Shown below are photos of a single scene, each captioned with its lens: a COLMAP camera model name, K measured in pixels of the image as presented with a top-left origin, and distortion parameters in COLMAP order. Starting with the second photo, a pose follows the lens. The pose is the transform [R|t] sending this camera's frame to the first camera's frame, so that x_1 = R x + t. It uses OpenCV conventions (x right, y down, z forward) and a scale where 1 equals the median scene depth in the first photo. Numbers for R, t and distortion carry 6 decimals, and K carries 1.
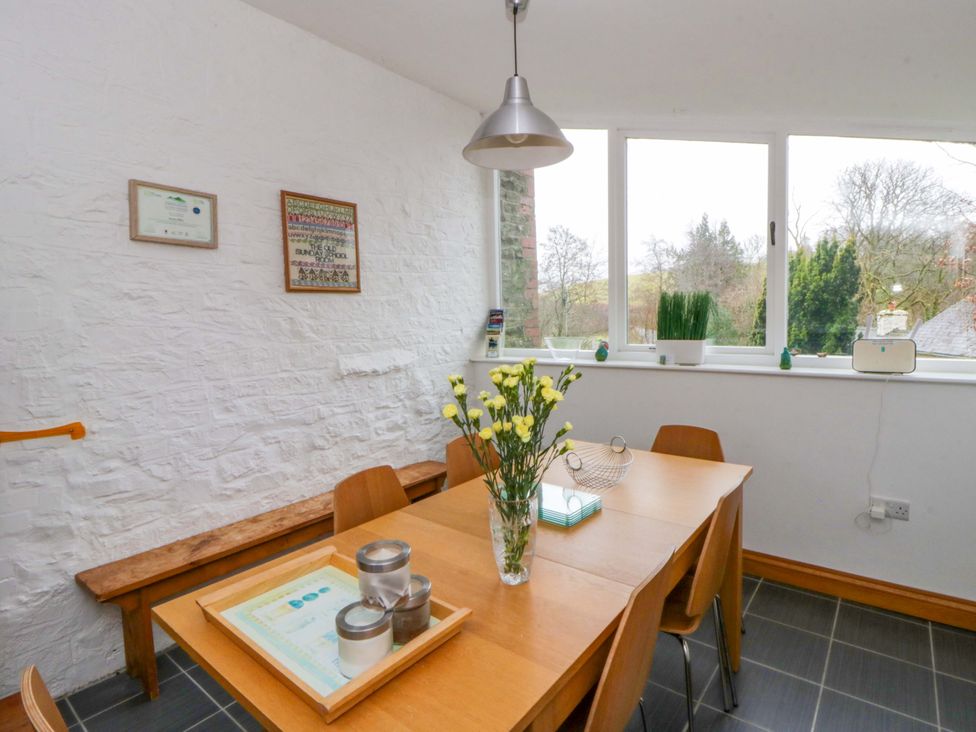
lens RADIAL K [[508.8, 0, 496.6], [0, 508.8, 348.5], [0, 0, 1]] dist [-0.005094, -0.002461]
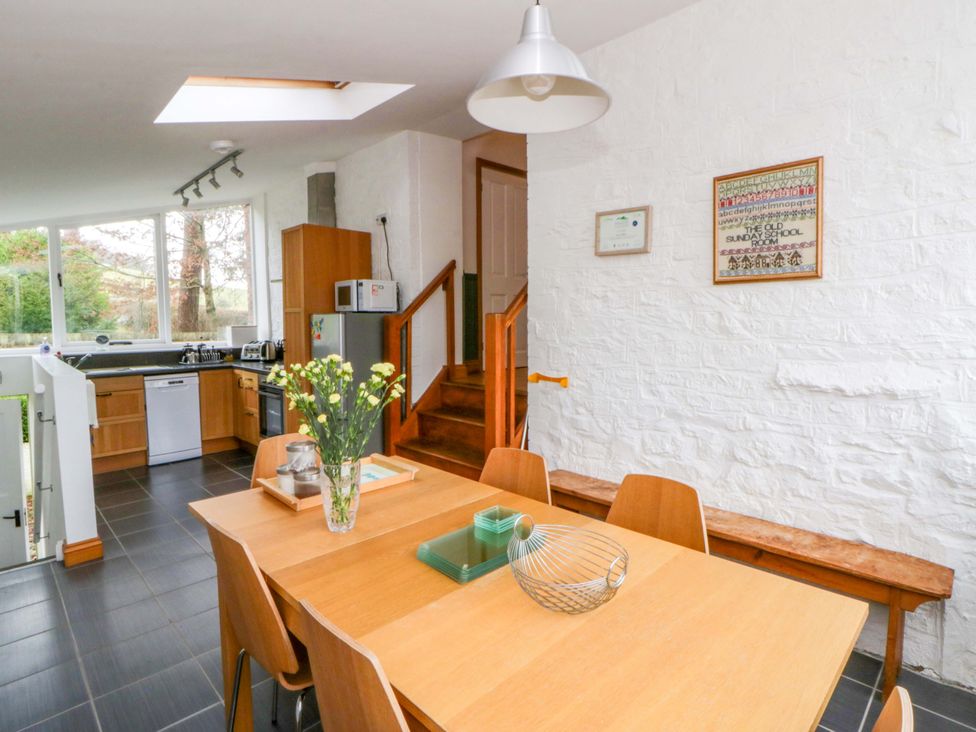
lens RADIAL K [[508.8, 0, 496.6], [0, 508.8, 348.5], [0, 0, 1]] dist [-0.005094, -0.002461]
pose [[-0.109143, 0.089301, -0.990007, 0.556291], [-0.046314, 0.994418, 0.094805, -0.061822], [0.992947, 0.056199, -0.104398, 0.676898]]
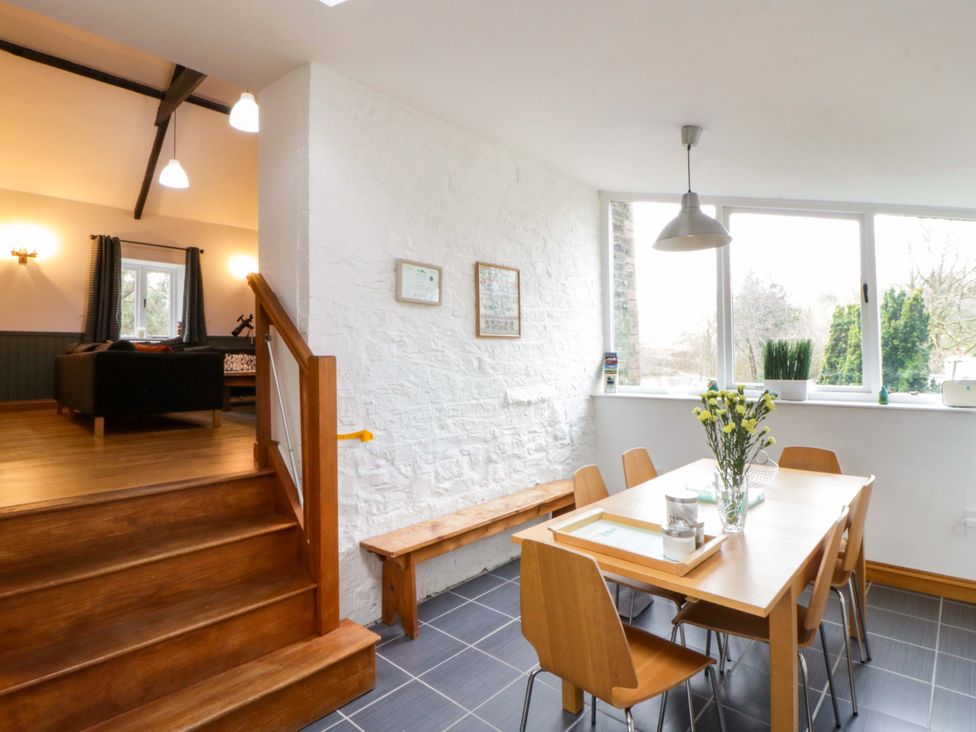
lens RADIAL K [[520.4, 0, 488.6], [0, 520.4, 345.5], [0, 0, 1]] dist [0.000447, -0.008210]
pose [[0.997096, 0.009635, -0.075538, -0.272685], [-0.016242, 0.996045, -0.087356, 0.023752], [0.074398, 0.088329, 0.993309, -0.307695]]
